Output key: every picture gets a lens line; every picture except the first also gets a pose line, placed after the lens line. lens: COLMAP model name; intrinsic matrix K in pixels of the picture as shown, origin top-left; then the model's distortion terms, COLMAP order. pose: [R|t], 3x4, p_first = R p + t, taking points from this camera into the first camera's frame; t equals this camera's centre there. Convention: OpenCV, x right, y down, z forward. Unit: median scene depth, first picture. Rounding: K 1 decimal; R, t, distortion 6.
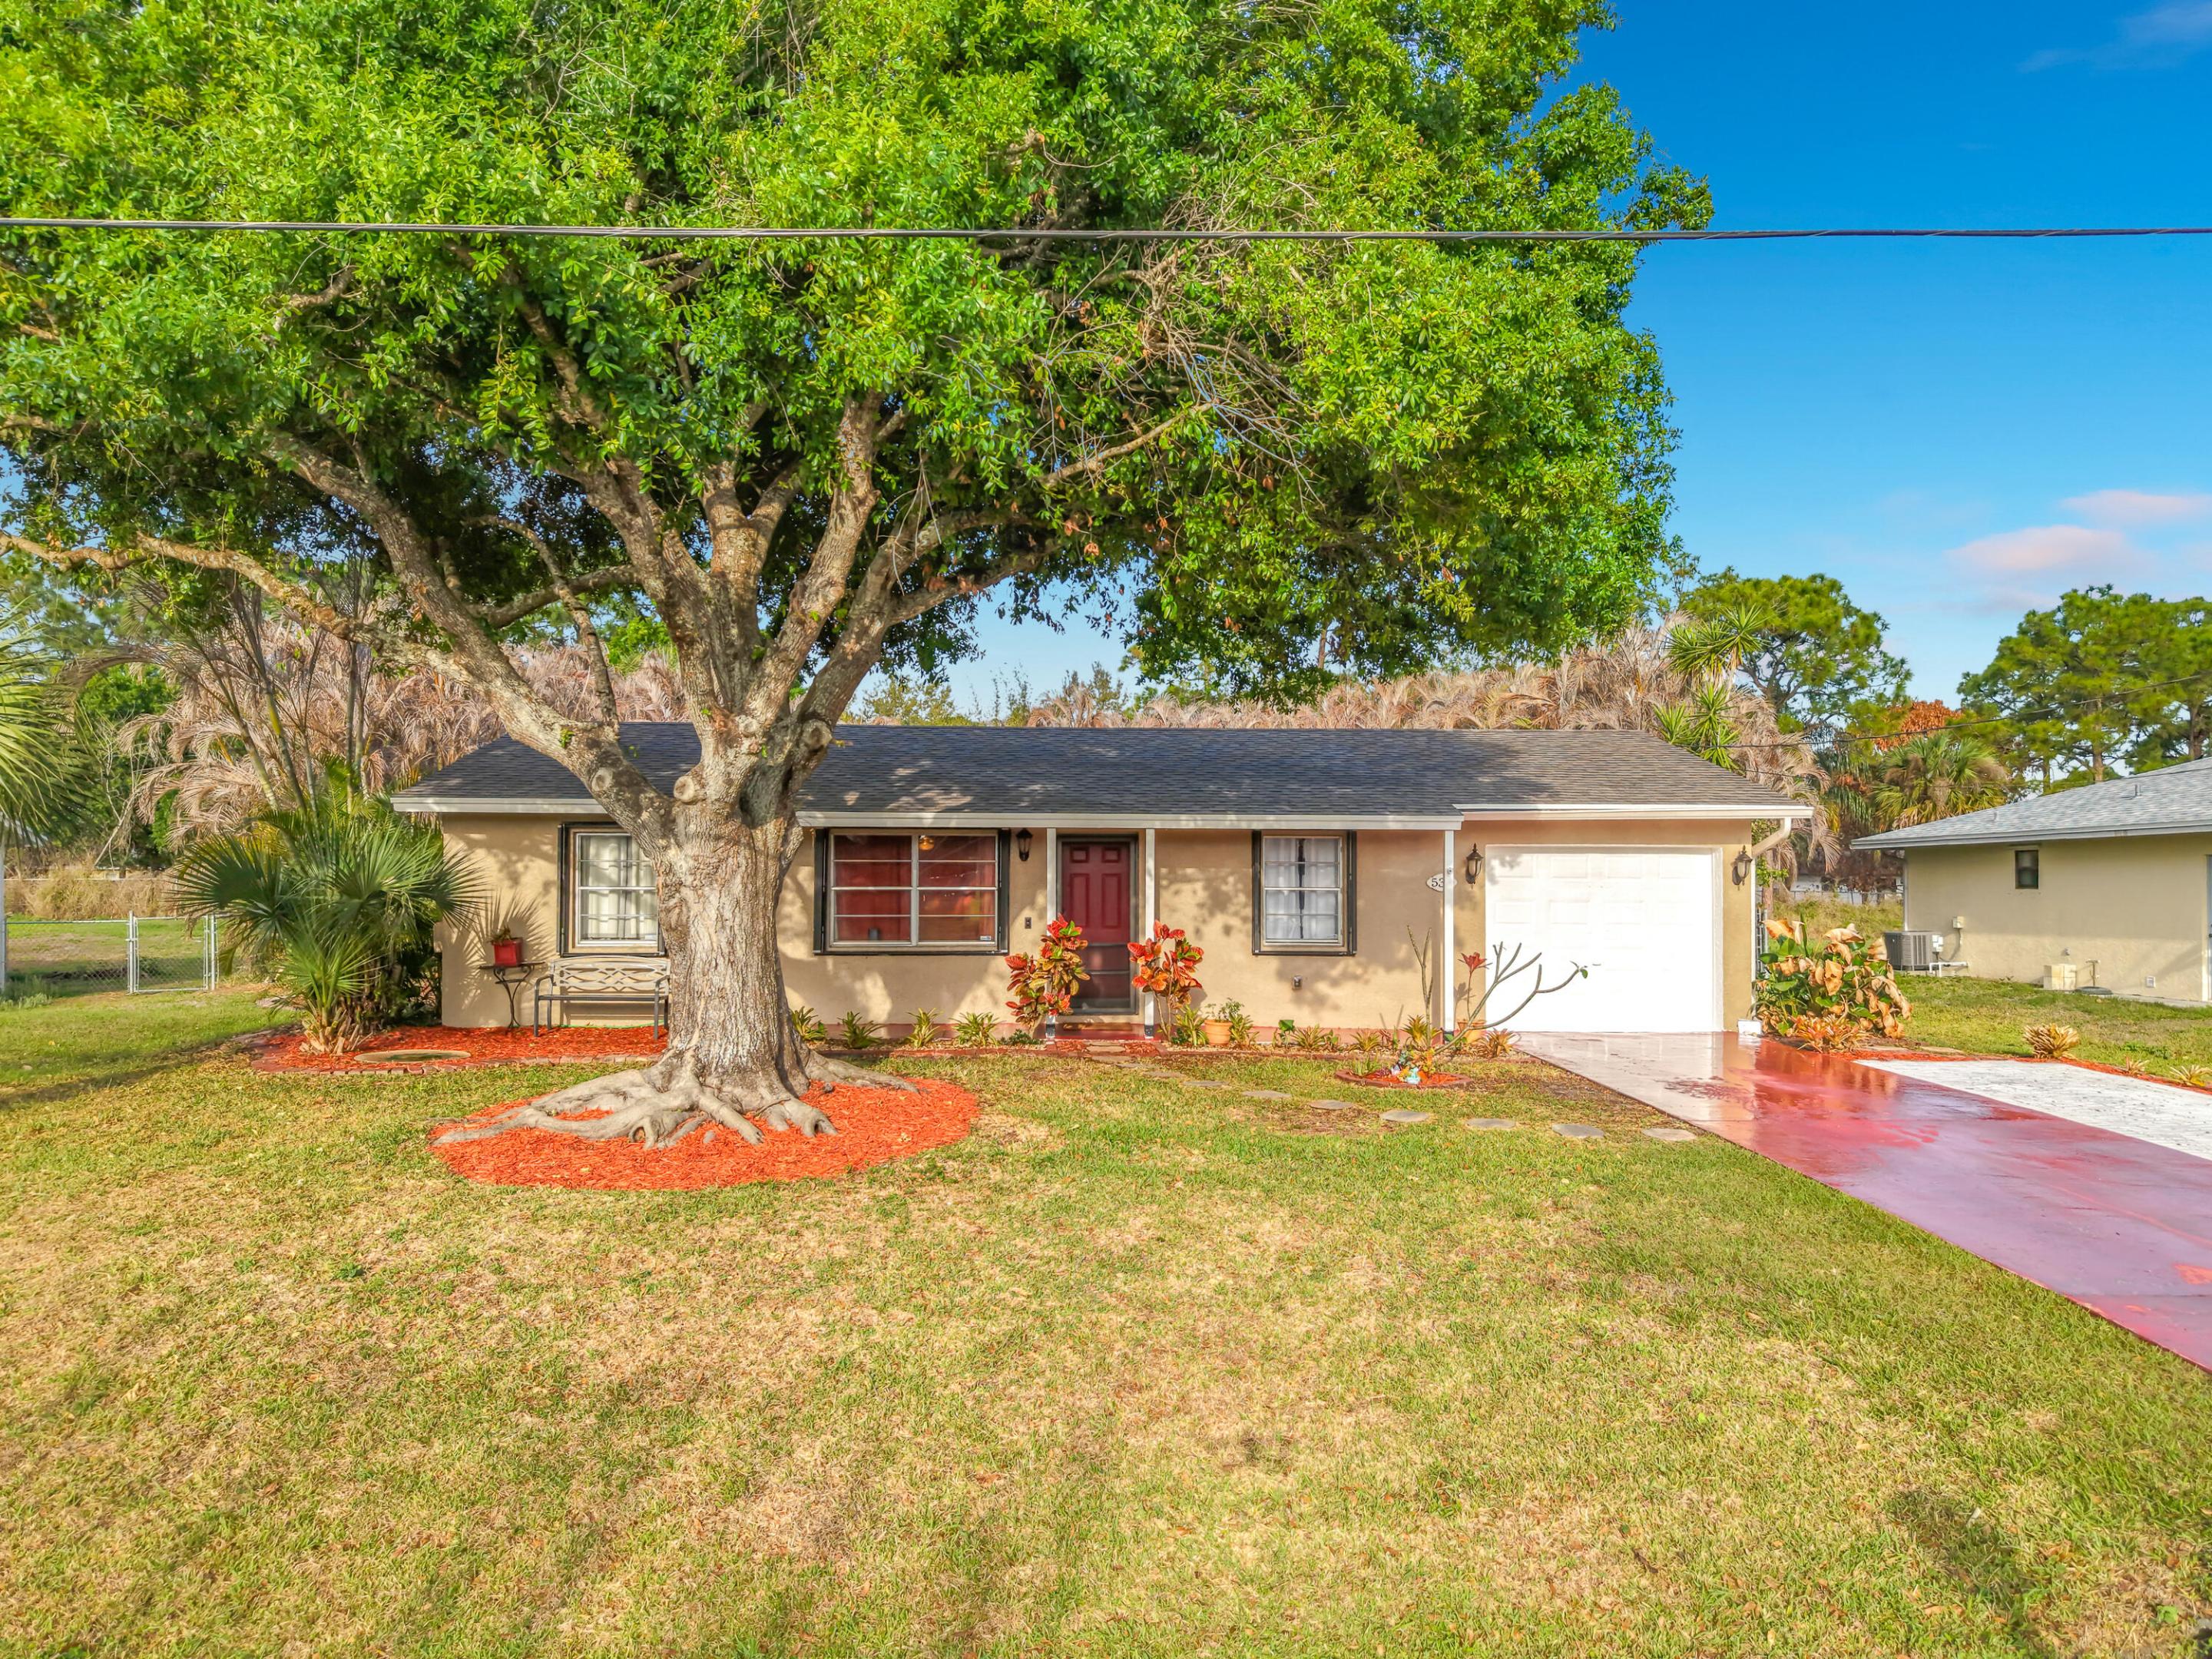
lens RADIAL K [[1372.6, 0, 1158.7], [0, 1372.6, 869.6], [0, 0, 1]] dist [0.047275, -0.045027]
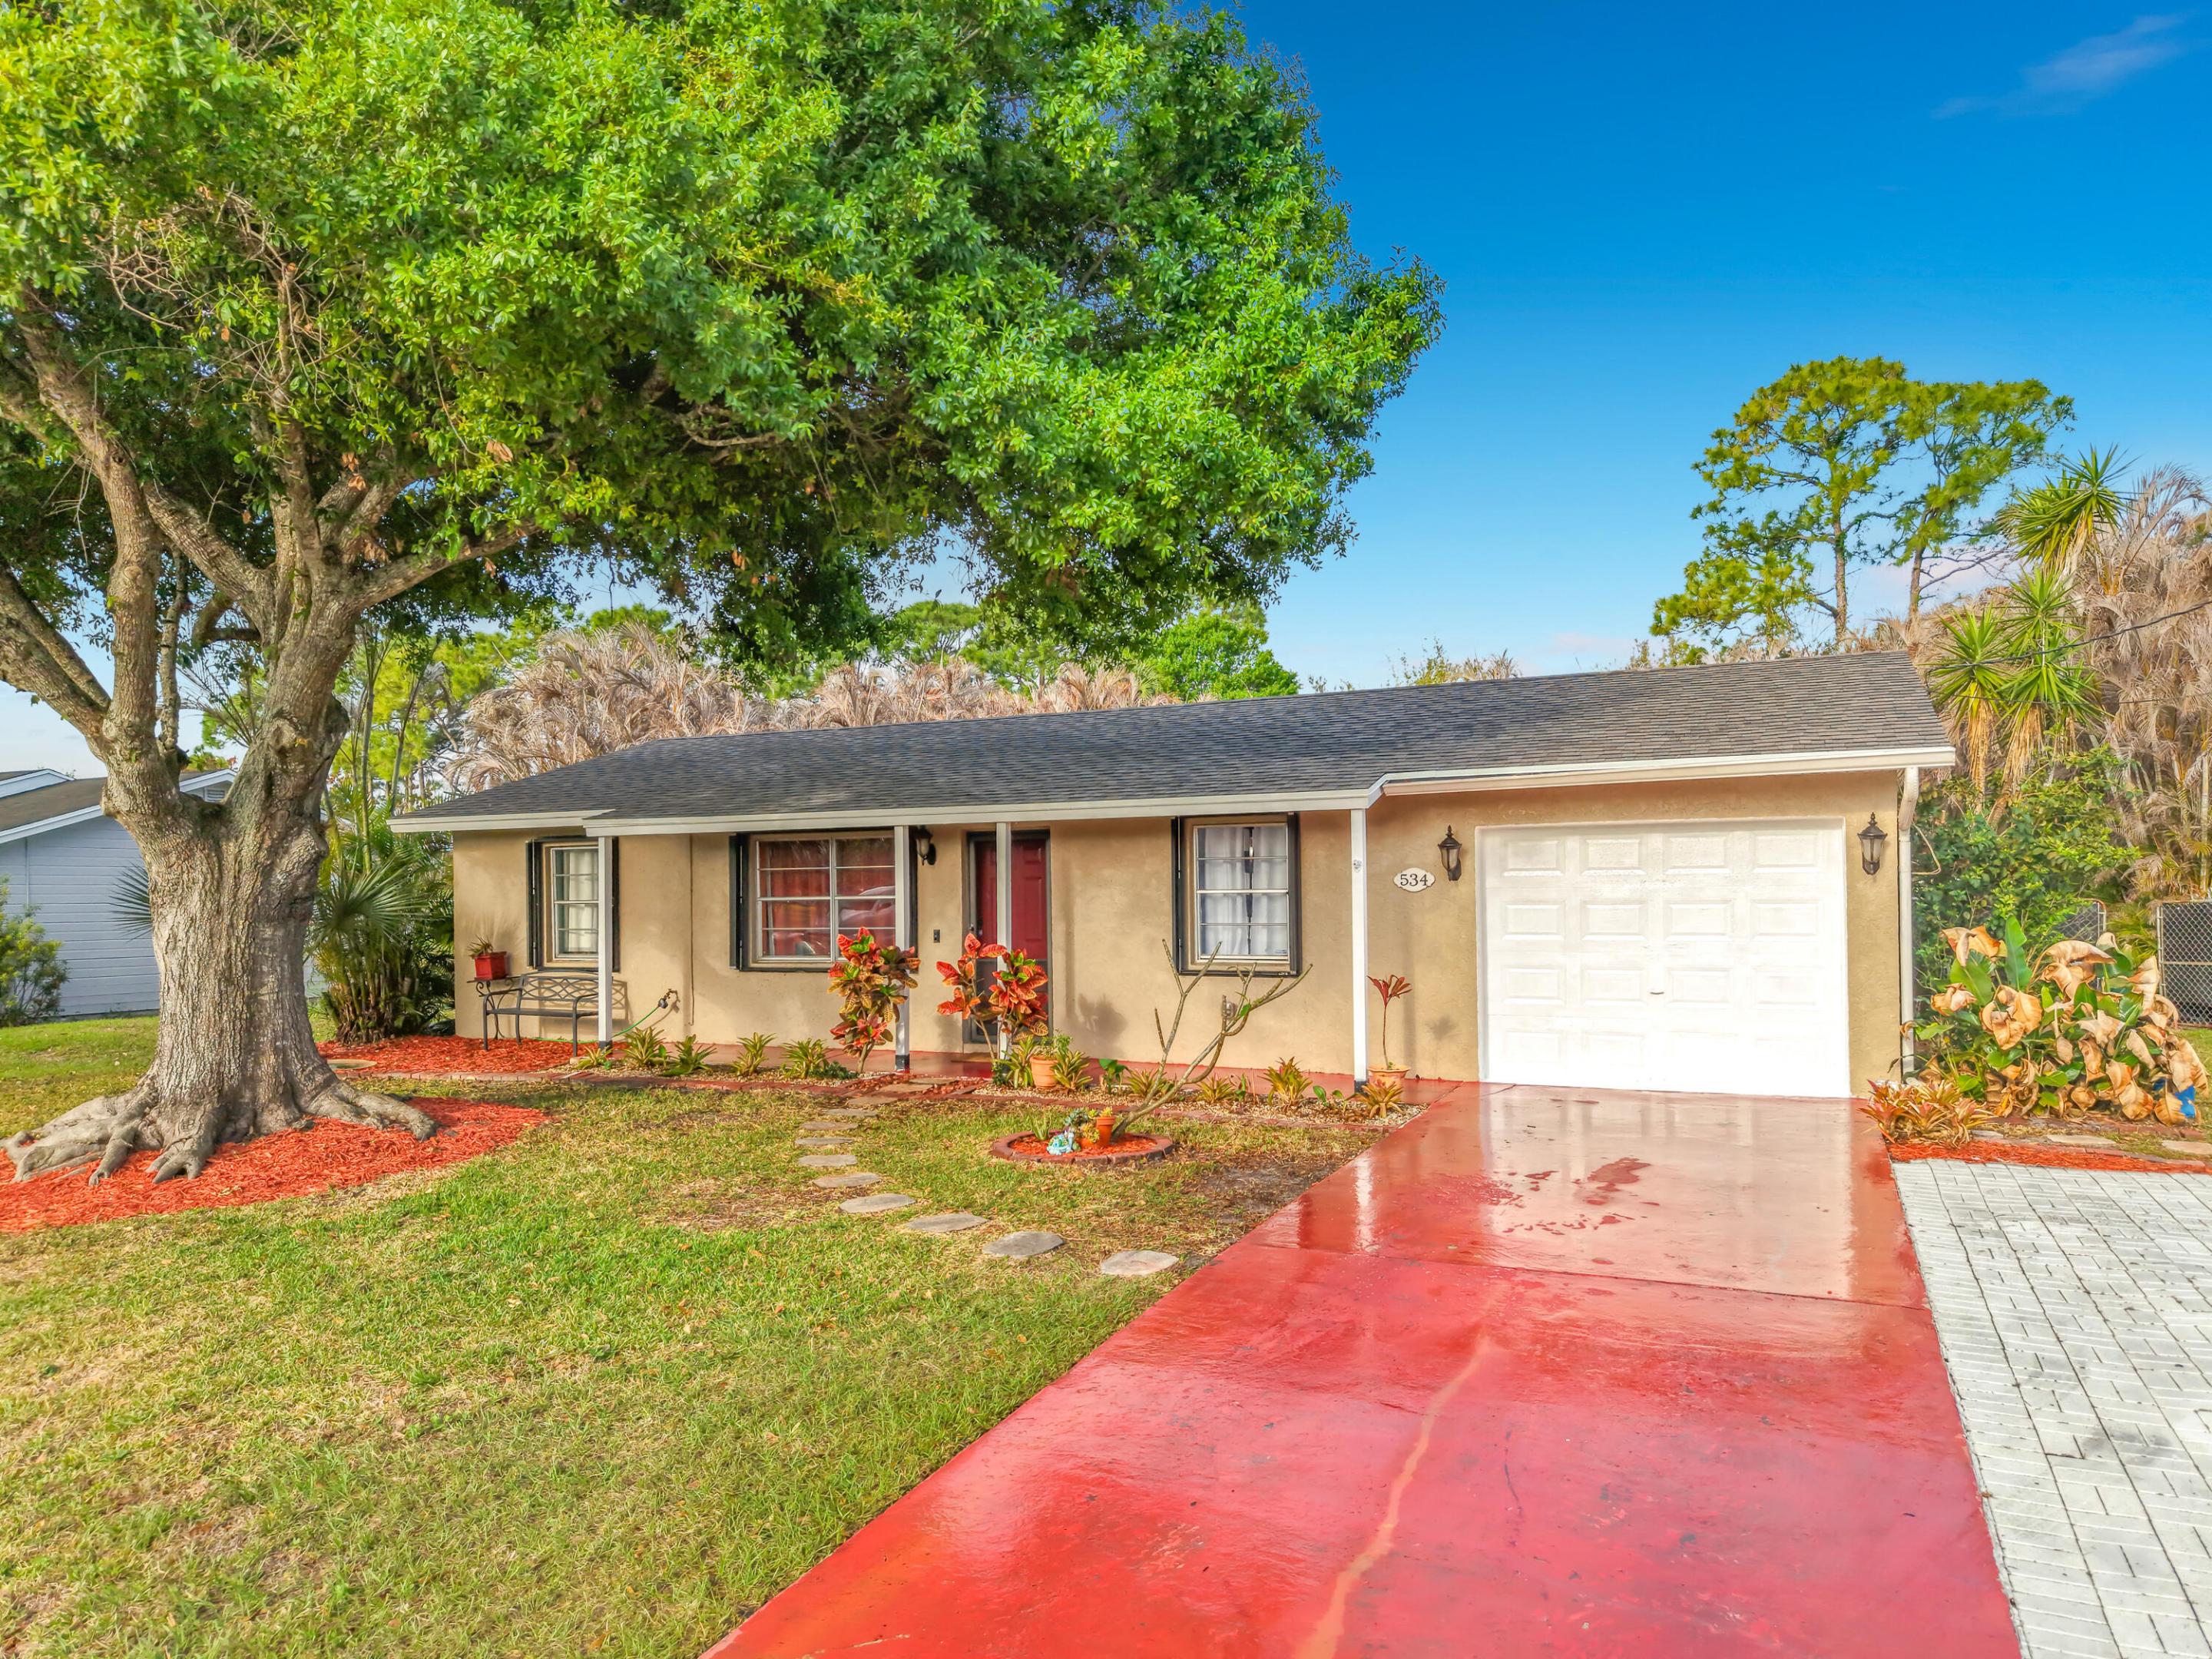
lens RADIAL K [[1511.7, 0, 1100.7], [0, 1511.7, 822.9], [0, 0, 1]] dist [0.048690, -0.063581]
pose [[0.899726, -0.034989, -0.435051, 0.442905], [0.021651, 0.999132, -0.035580, 0.004854], [0.435918, 0.022593, 0.899703, 0.216227]]
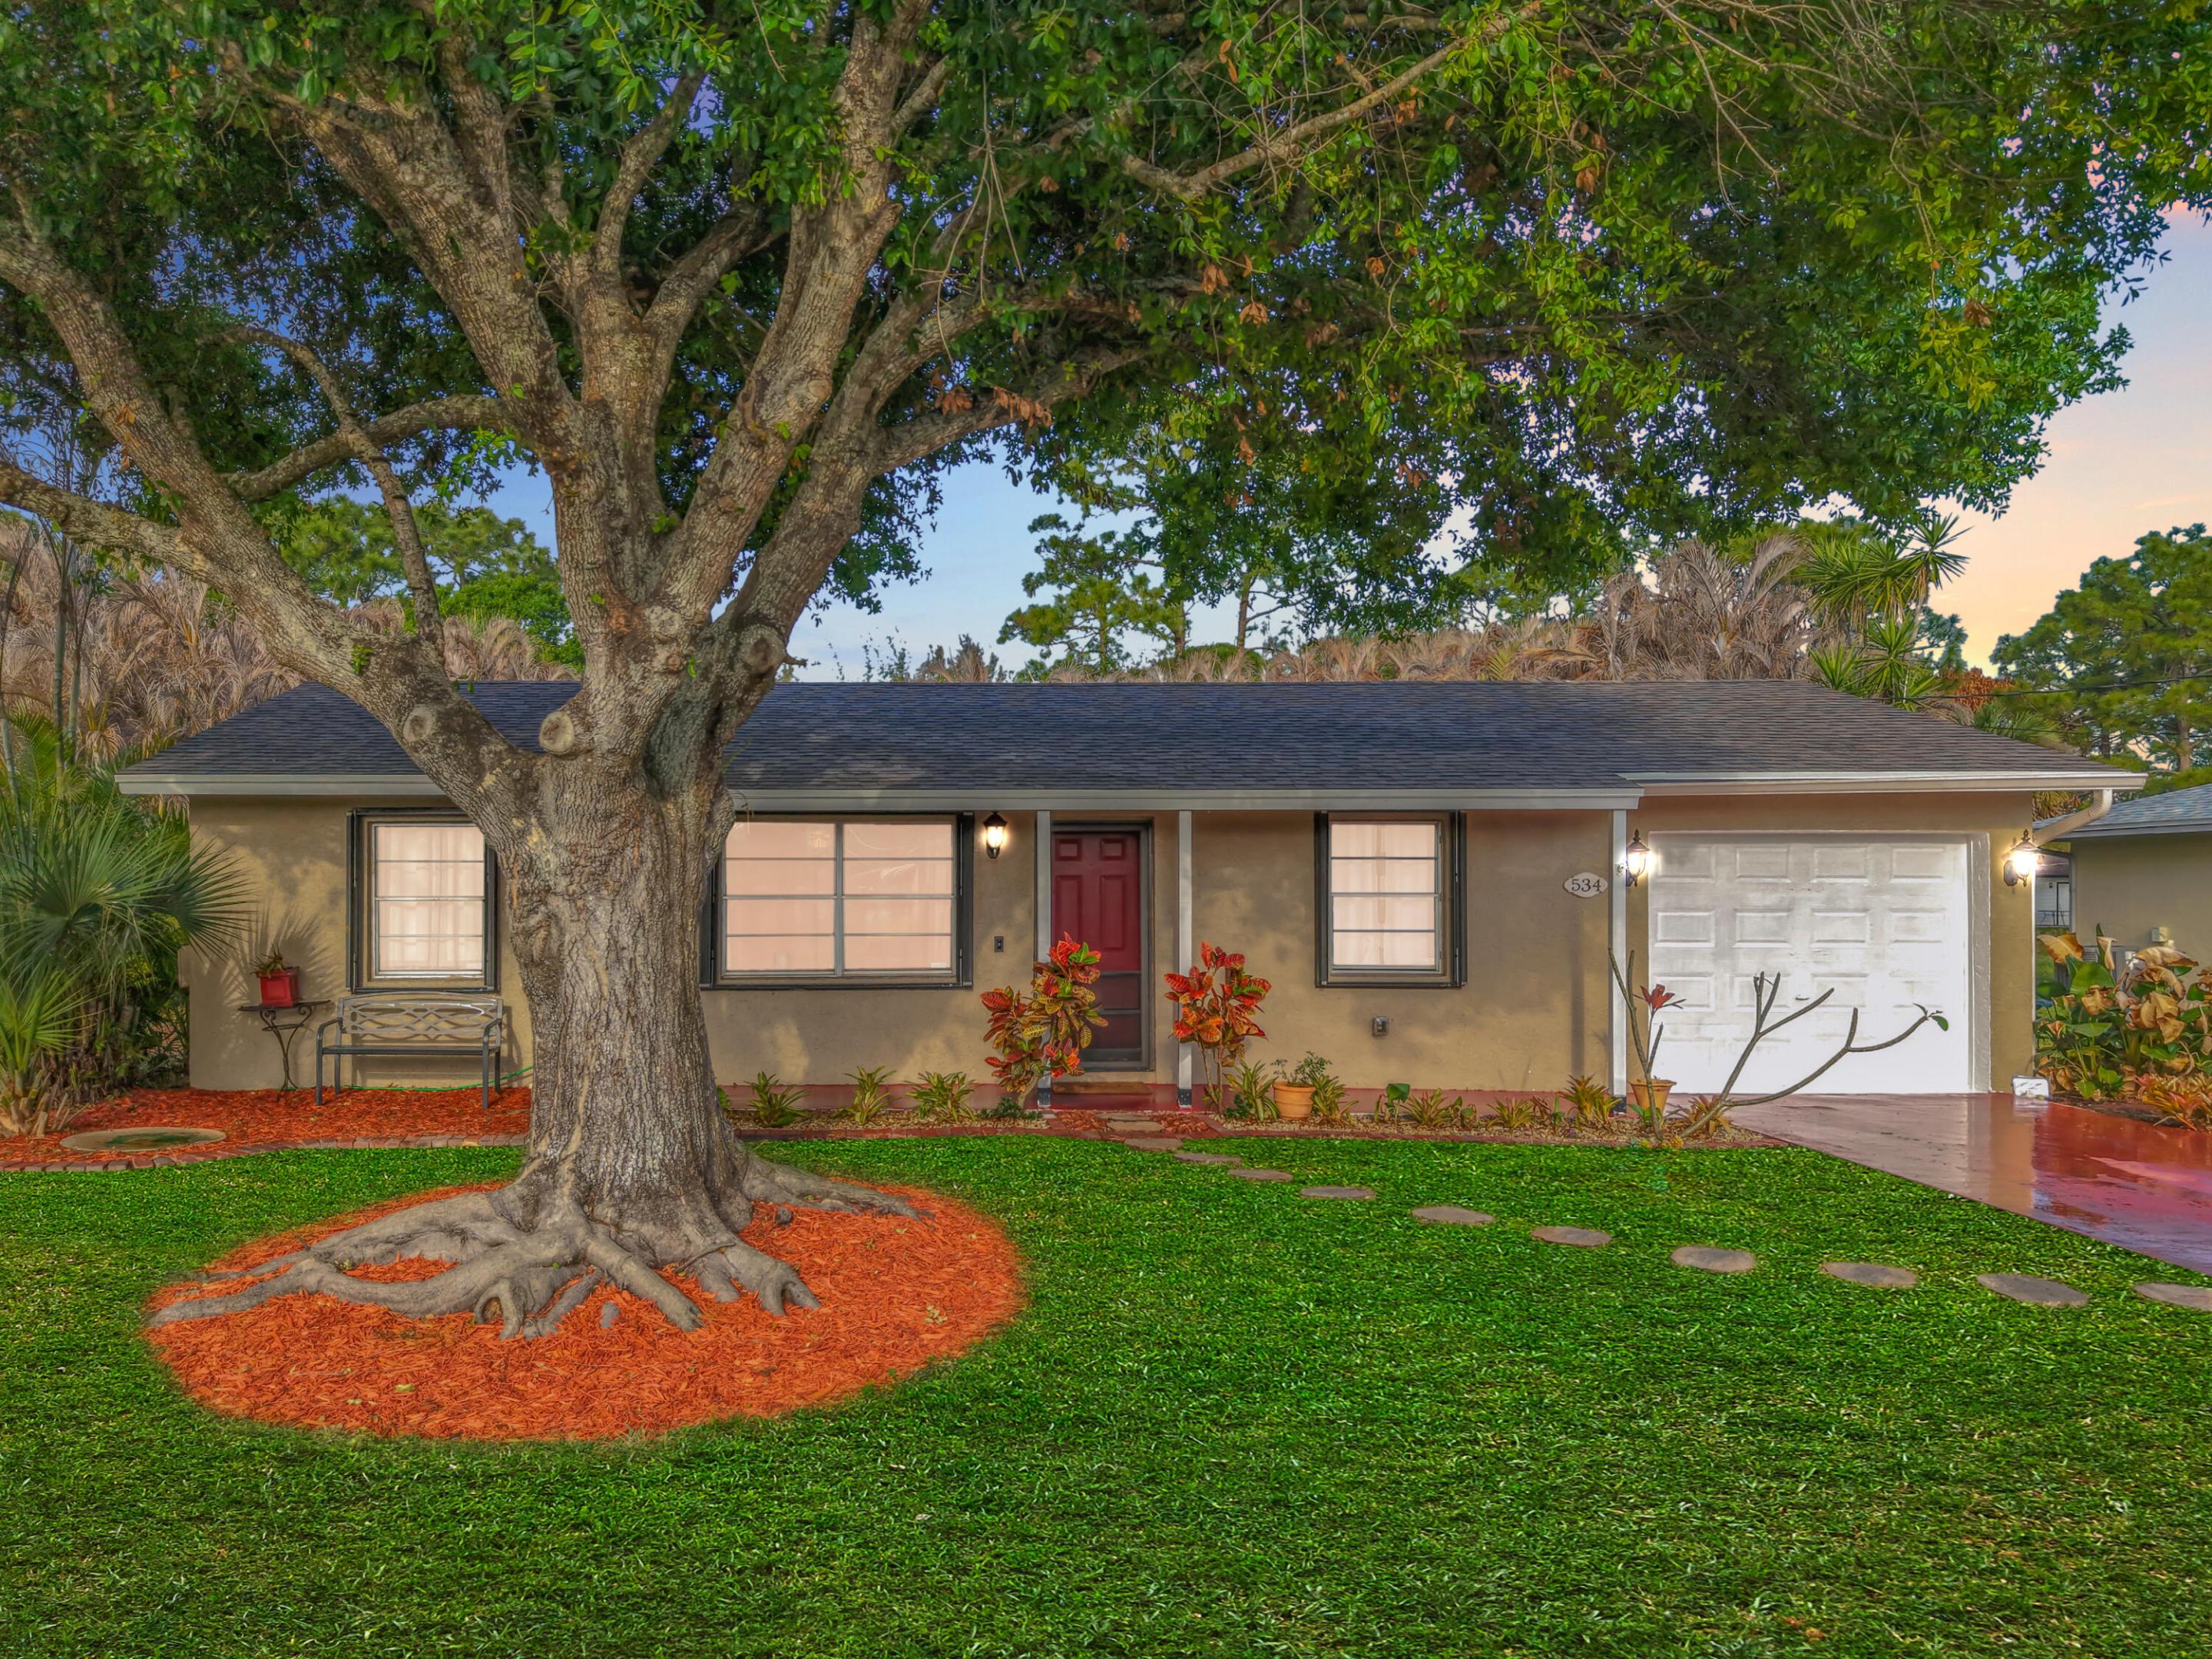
lens RADIAL K [[1621.3, 0, 1047.2], [0, 1621.3, 889.6], [0, 0, 1]] dist [0.021917, -0.002665]
pose [[0.999984, -0.005206, -0.002103, -0.077759], [0.005225, 0.999943, 0.009342, 0.002889], [0.002054, -0.009352, 0.999954, 0.174560]]
